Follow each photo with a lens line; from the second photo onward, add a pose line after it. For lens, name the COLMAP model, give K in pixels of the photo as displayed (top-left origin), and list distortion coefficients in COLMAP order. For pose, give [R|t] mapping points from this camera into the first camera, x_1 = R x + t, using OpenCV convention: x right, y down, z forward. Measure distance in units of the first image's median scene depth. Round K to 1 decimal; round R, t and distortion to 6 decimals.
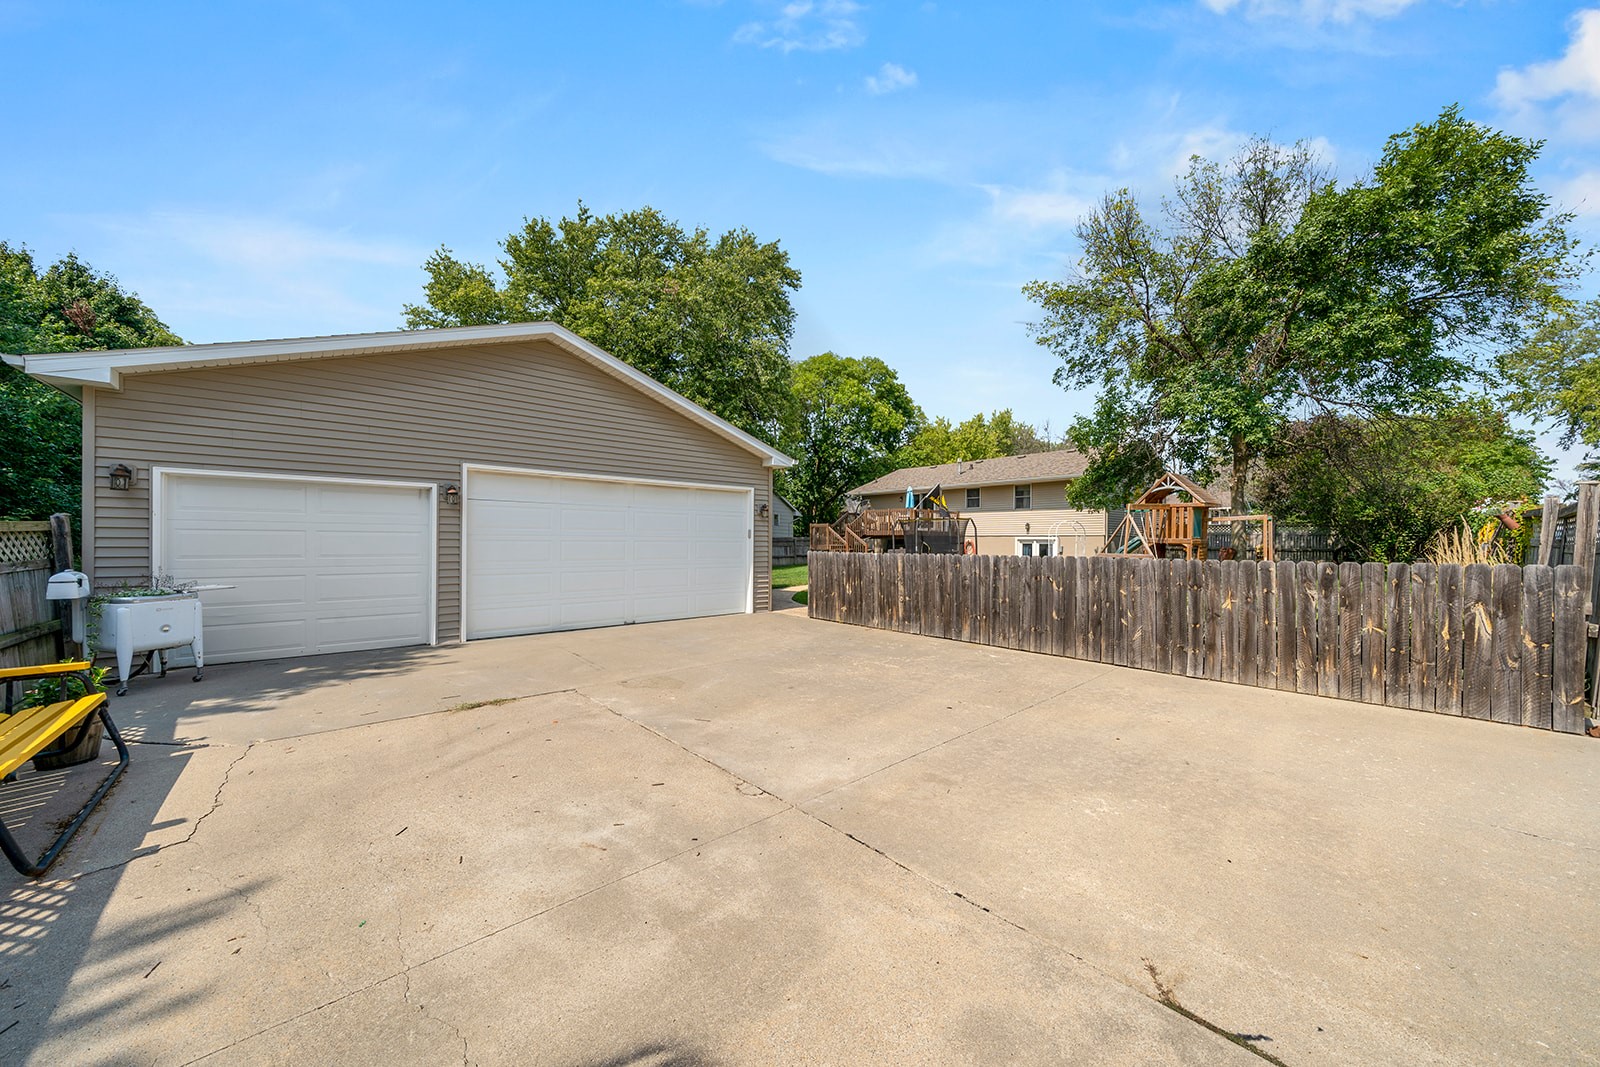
lens RADIAL K [[556.9, 0, 803.0], [0, 556.9, 540.1], [0, 0, 1]] dist [-0.000541, -0.000168]
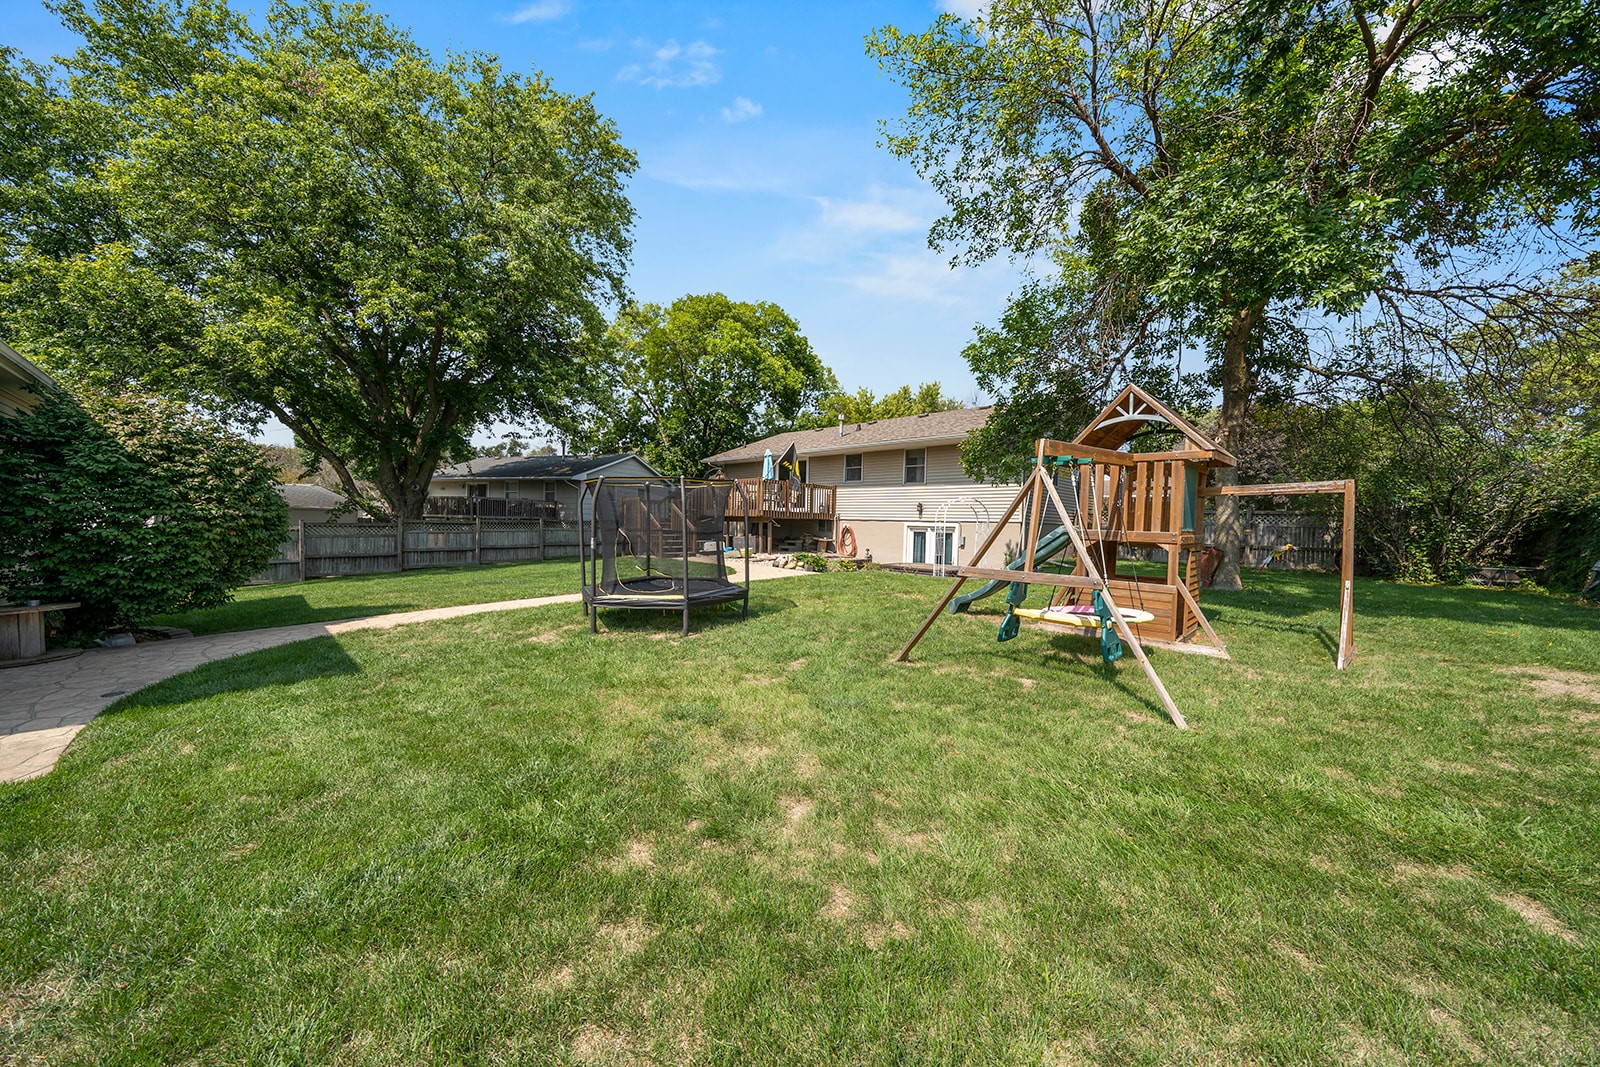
lens RADIAL K [[551.0, 0, 800.0], [0, 551.0, 533.5], [0, 0, 1]] dist [-0.001454, -0.000182]
pose [[0.995908, 0.018099, 0.088542, 0.179513], [-0.019921, 0.999607, 0.019736, -0.002317], [-0.088150, -0.021419, 0.995877, 0.294758]]
